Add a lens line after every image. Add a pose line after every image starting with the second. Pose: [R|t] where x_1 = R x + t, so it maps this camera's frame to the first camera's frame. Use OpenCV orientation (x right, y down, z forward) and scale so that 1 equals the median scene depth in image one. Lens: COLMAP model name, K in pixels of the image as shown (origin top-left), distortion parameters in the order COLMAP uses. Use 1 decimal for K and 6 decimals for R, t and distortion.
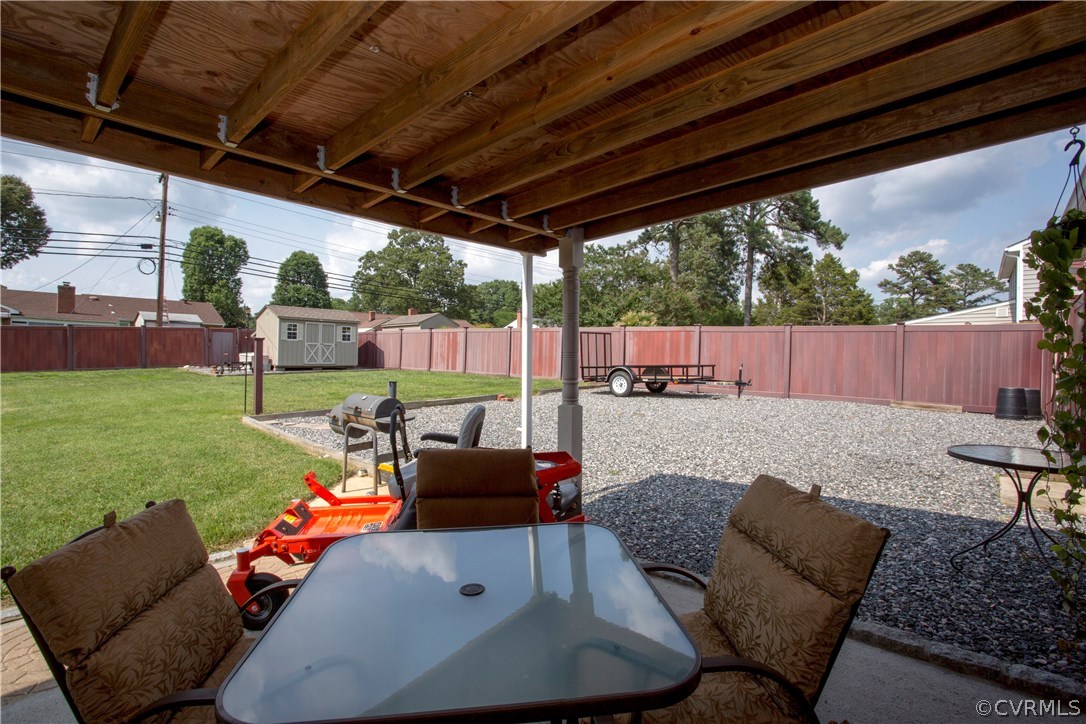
lens RADIAL K [[549.0, 0, 531.4], [0, 549.0, 359.9], [0, 0, 1]] dist [-0.020865, 0.031556]
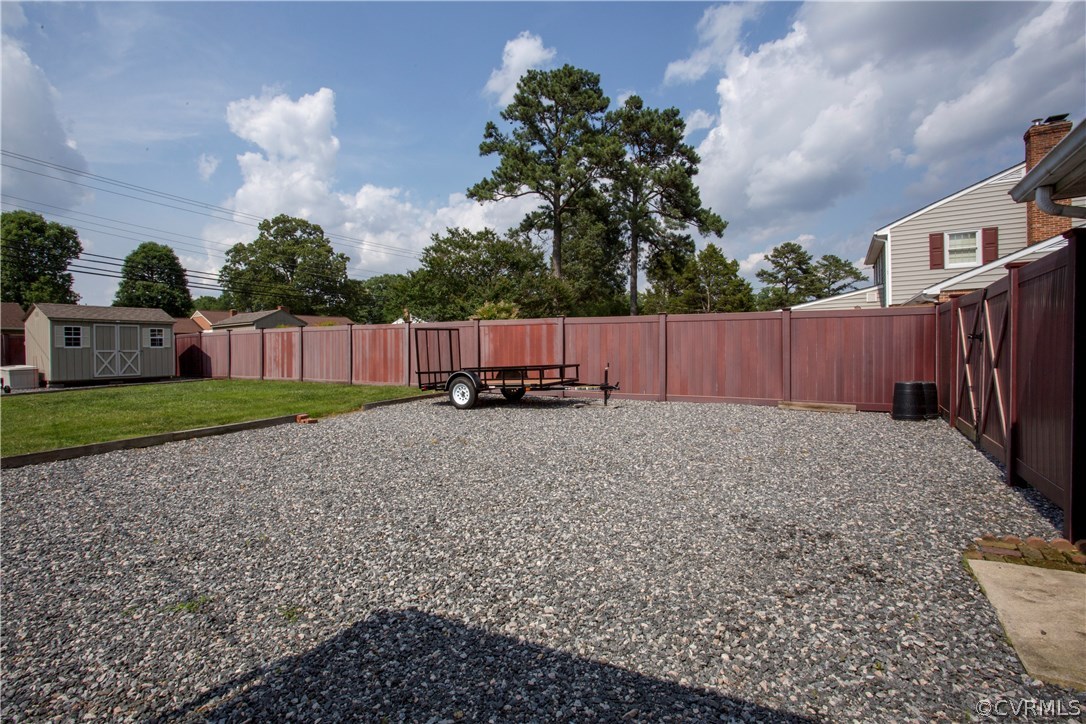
lens RADIAL K [[518.5, 0, 532.9], [0, 518.5, 355.7], [0, 0, 1]] dist [-0.000394, 0.000744]
pose [[0.987137, -0.034333, 0.156144, 0.071903], [0.033438, 0.999406, 0.008355, -0.006246], [-0.156338, -0.003026, 0.987699, 0.120655]]
